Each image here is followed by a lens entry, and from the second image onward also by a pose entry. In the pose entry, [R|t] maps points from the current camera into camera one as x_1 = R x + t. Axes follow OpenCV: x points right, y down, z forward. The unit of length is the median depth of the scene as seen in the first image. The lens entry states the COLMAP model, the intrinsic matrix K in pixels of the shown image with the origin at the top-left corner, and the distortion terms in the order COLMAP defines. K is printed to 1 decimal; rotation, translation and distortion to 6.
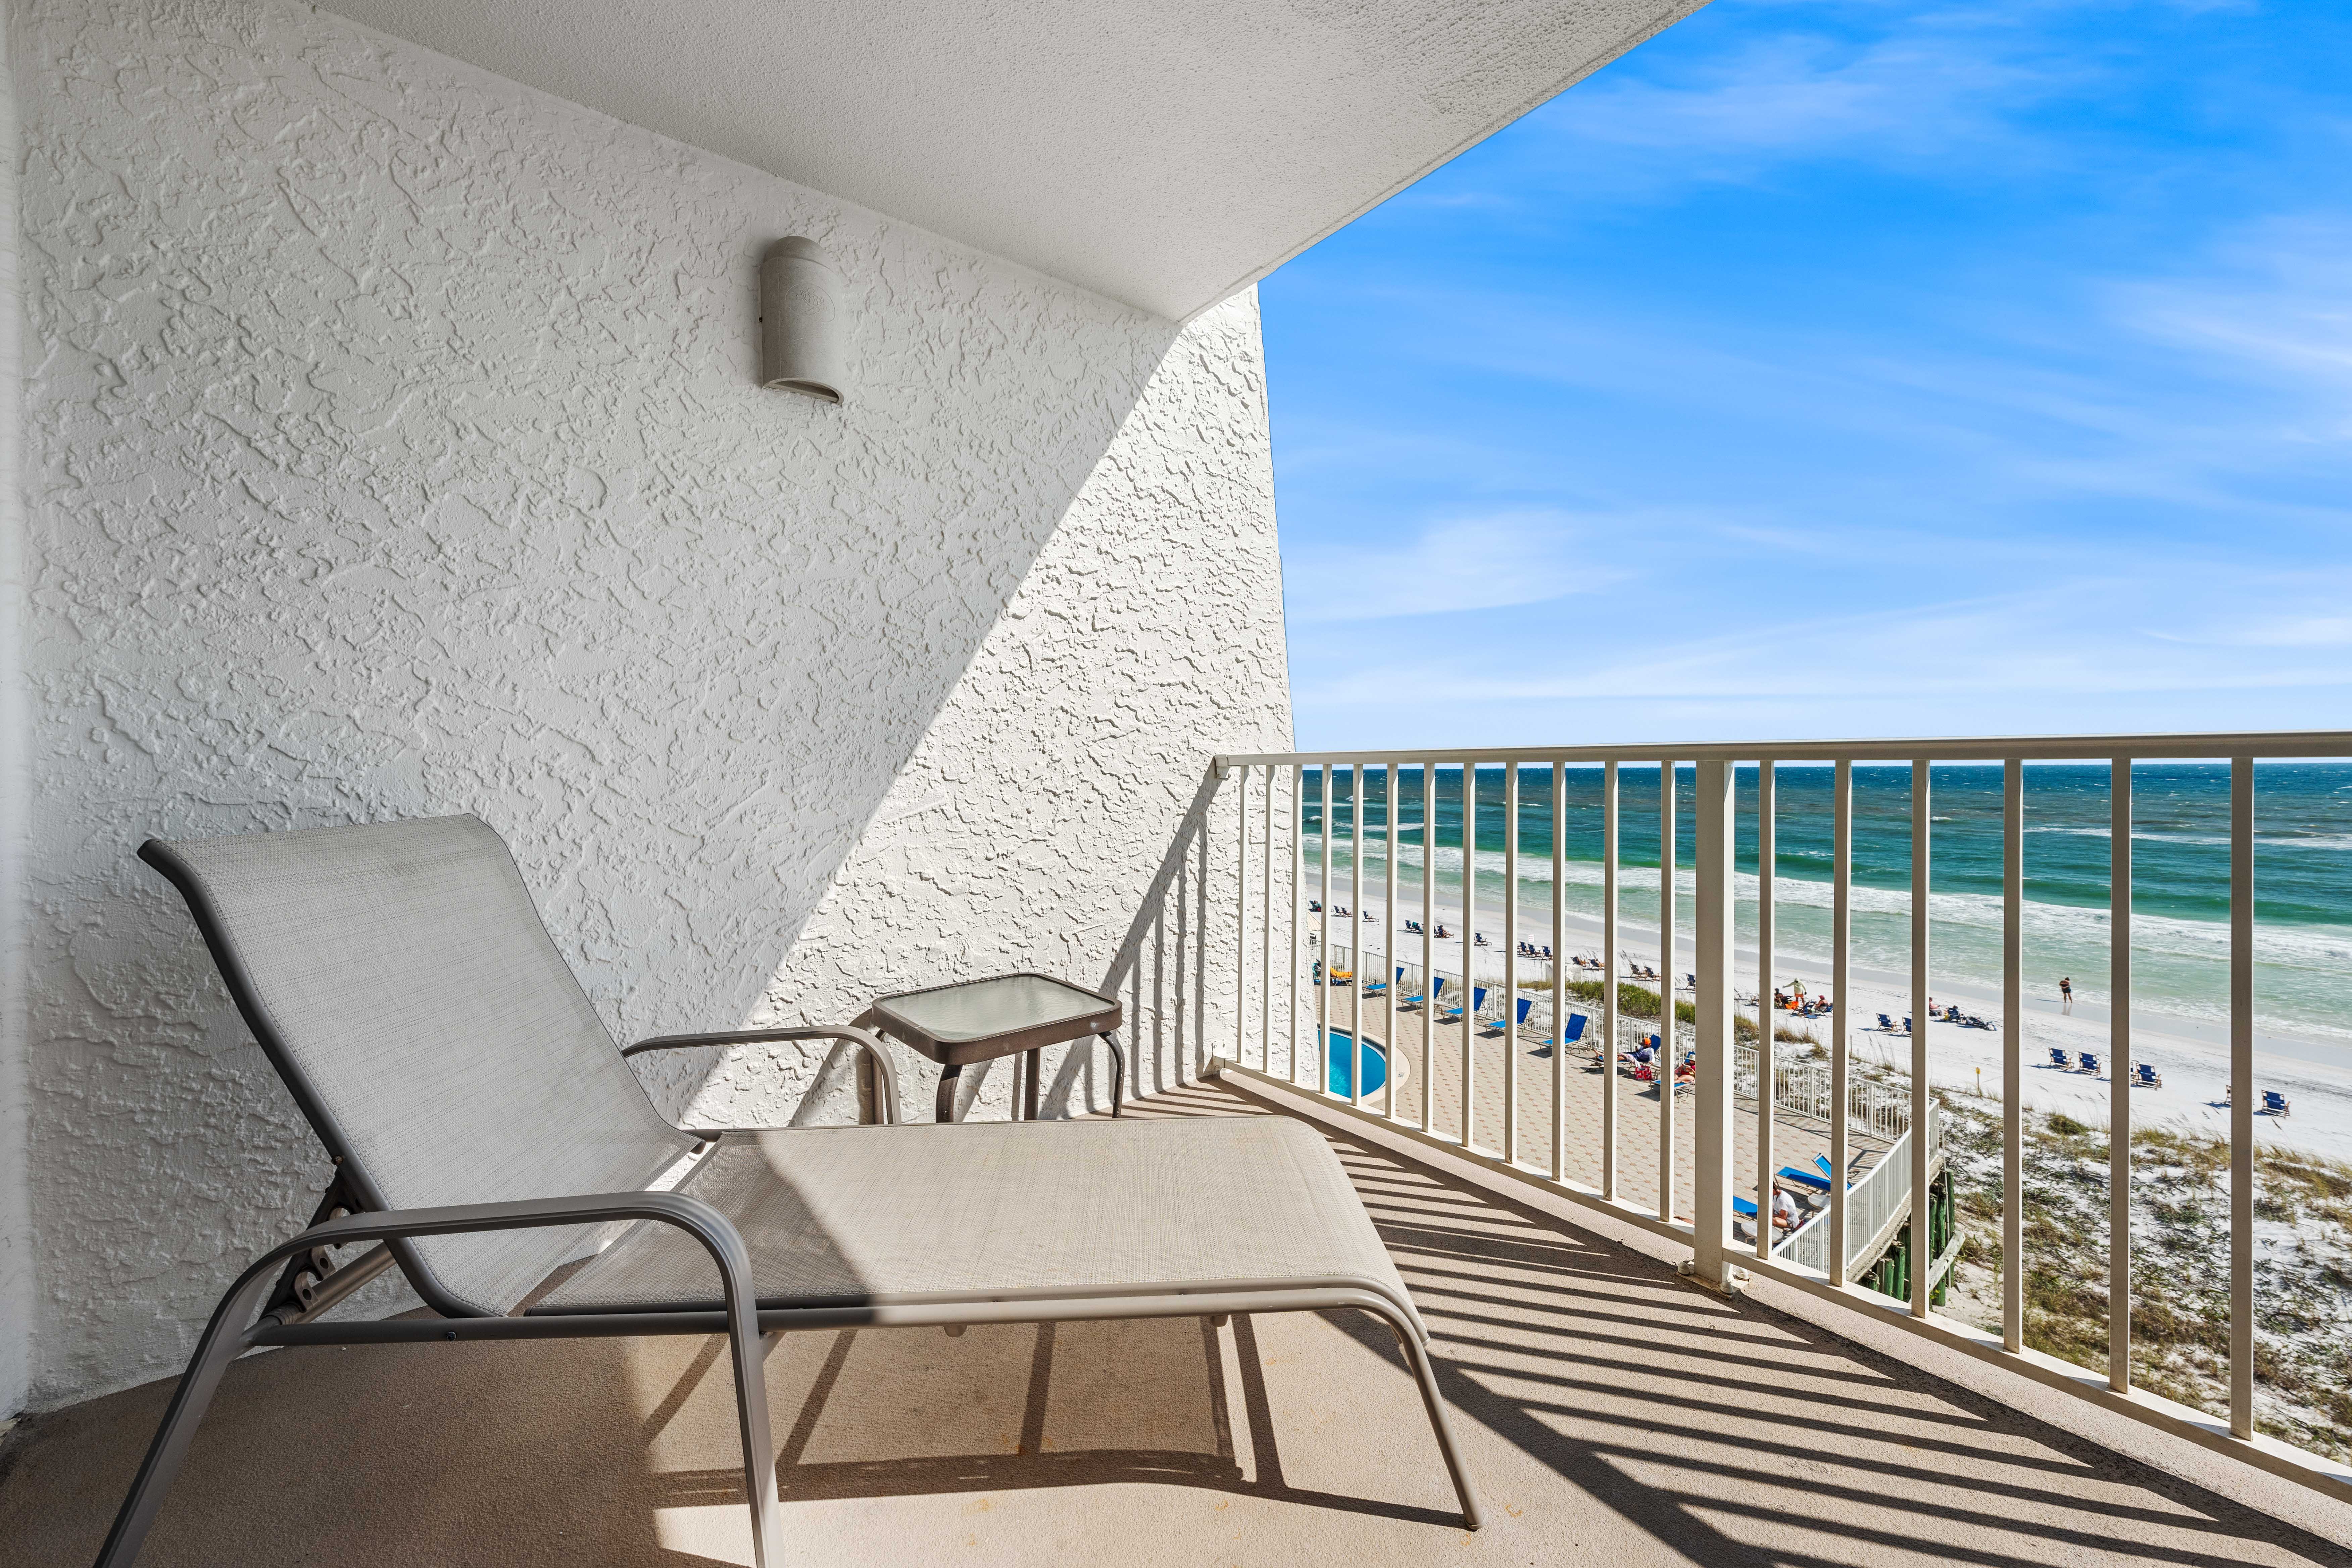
lens RADIAL K [[858.6, 0, 1151.0], [0, 858.6, 806.9], [0, 0, 1]] dist [0.000356, -0.000299]
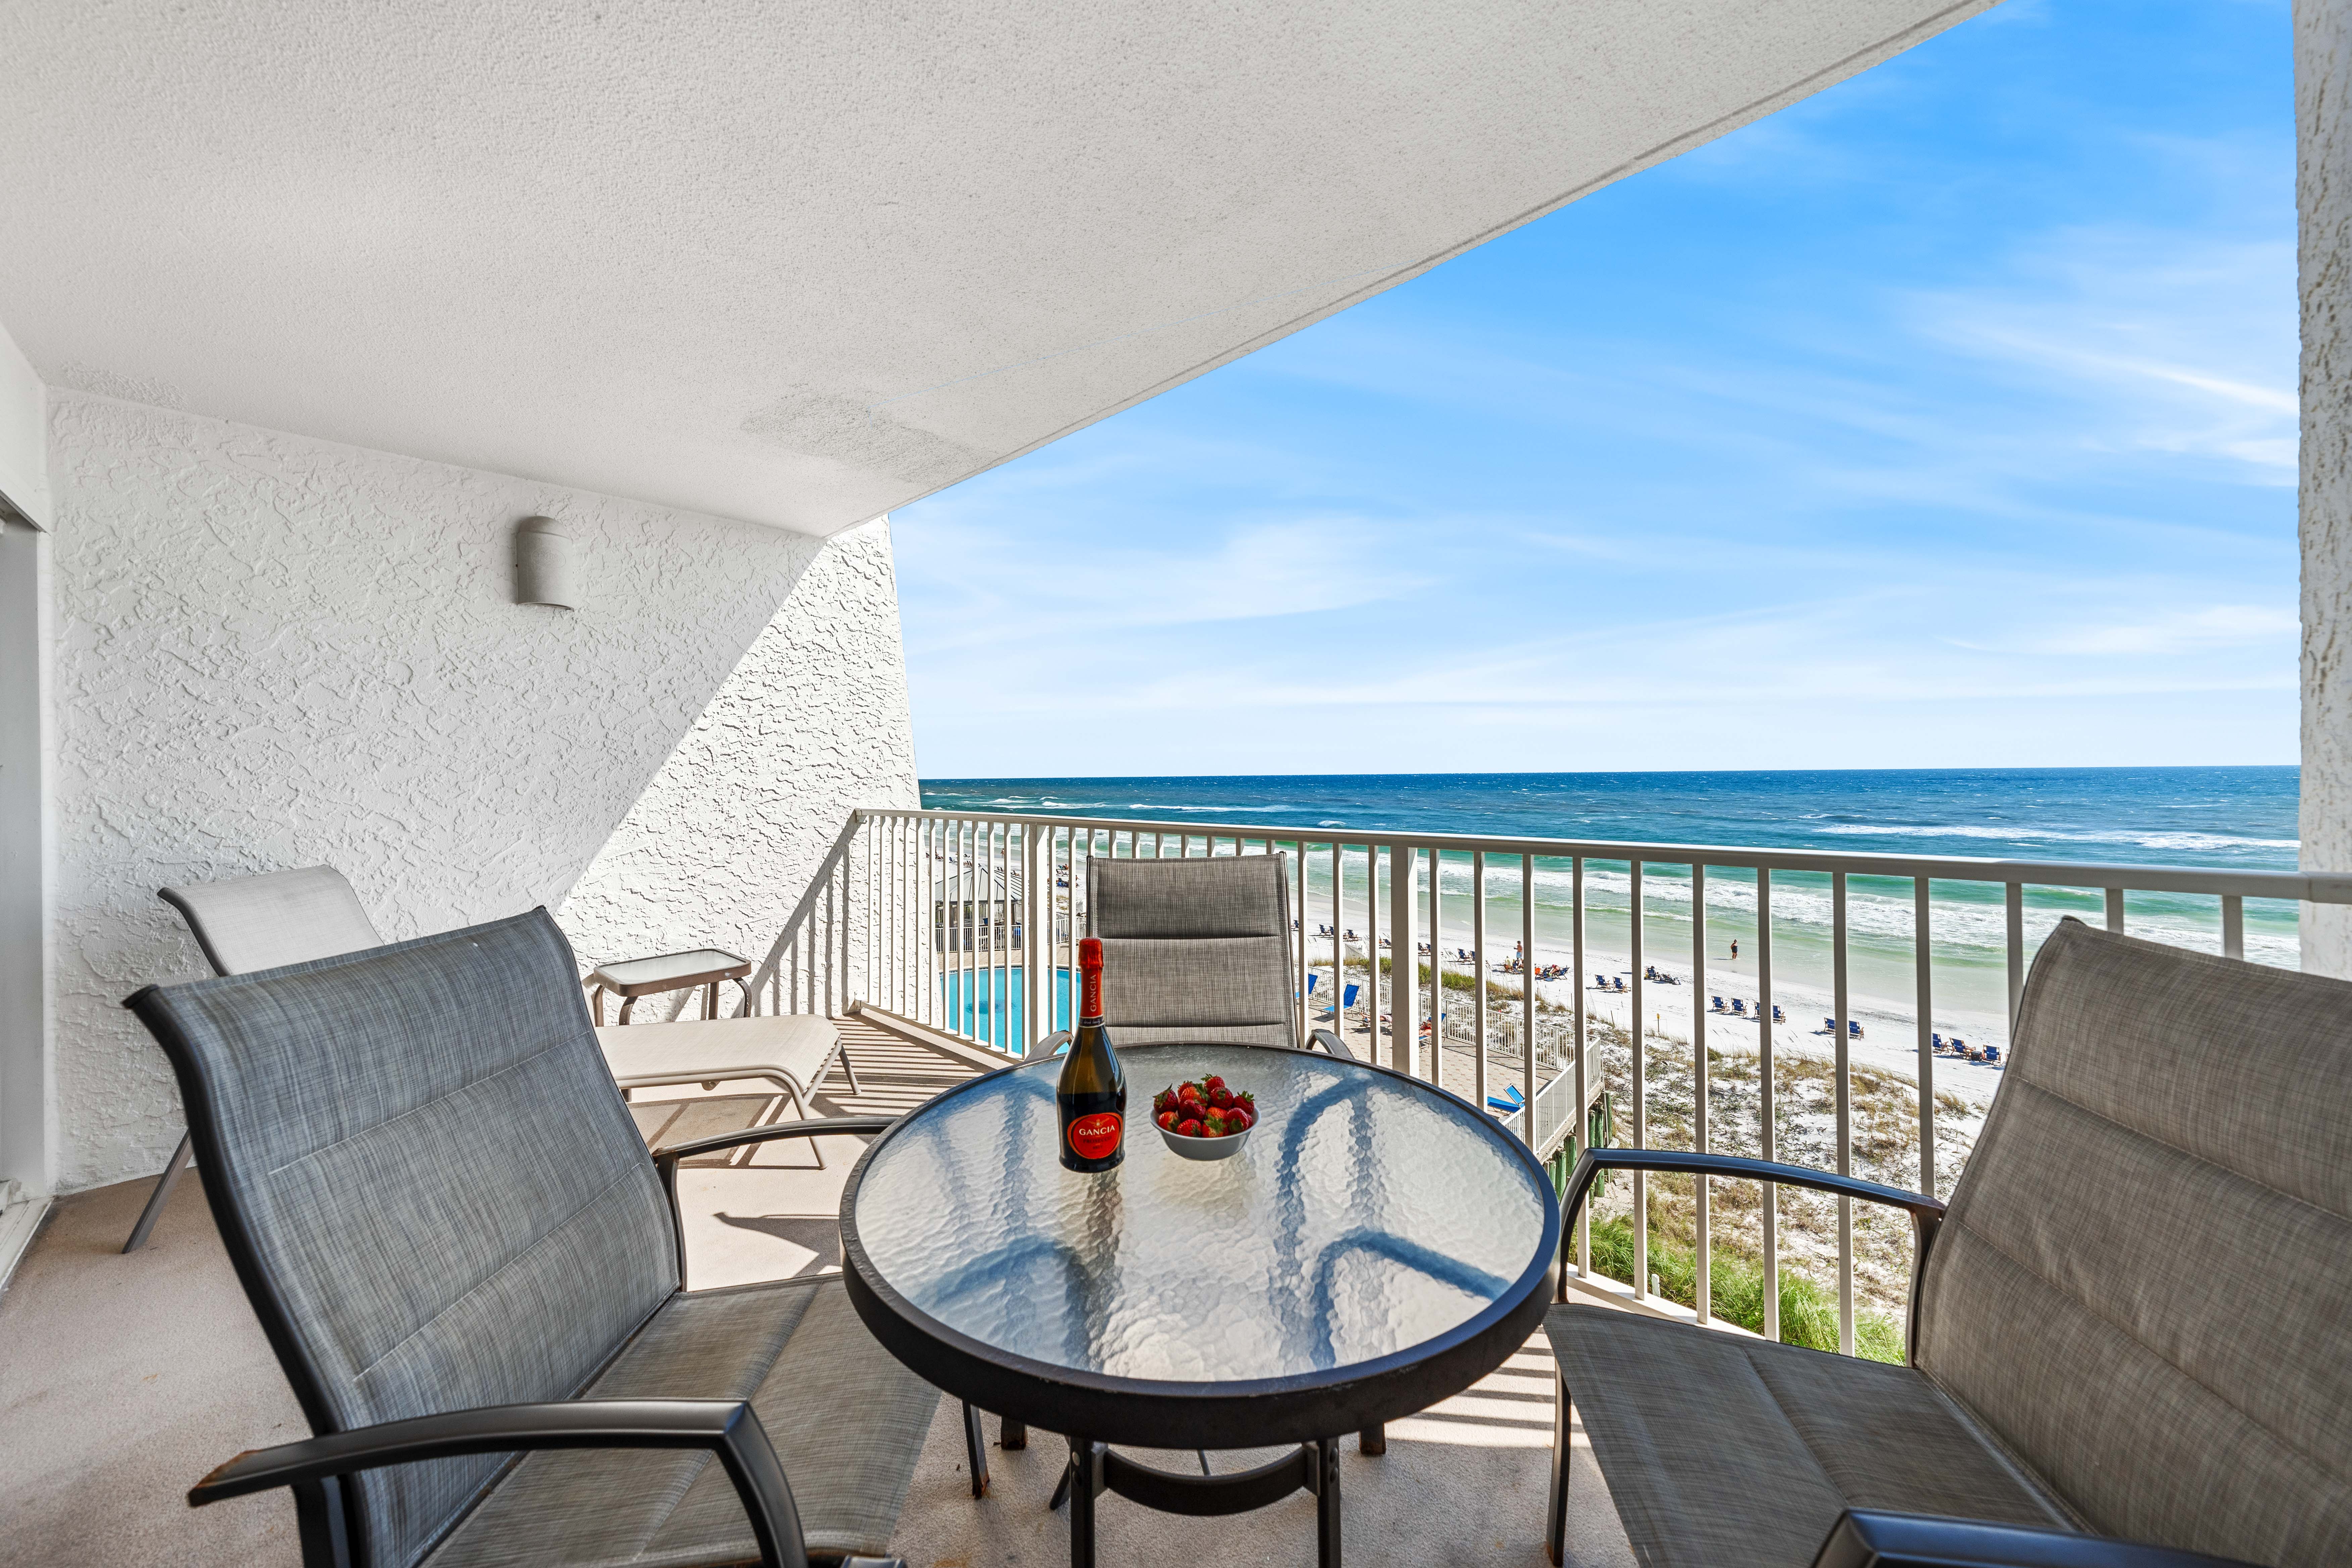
lens RADIAL K [[821.5, 0, 1168.8], [0, 821.5, 800.0], [0, 0, 1]] dist [-0.004617, 0.001171]
pose [[0.988188, -0.007865, 0.153041, 0.601361], [0.009221, 0.999924, -0.008154, -0.084136], [-0.152966, 0.009468, 0.988186, -0.839074]]
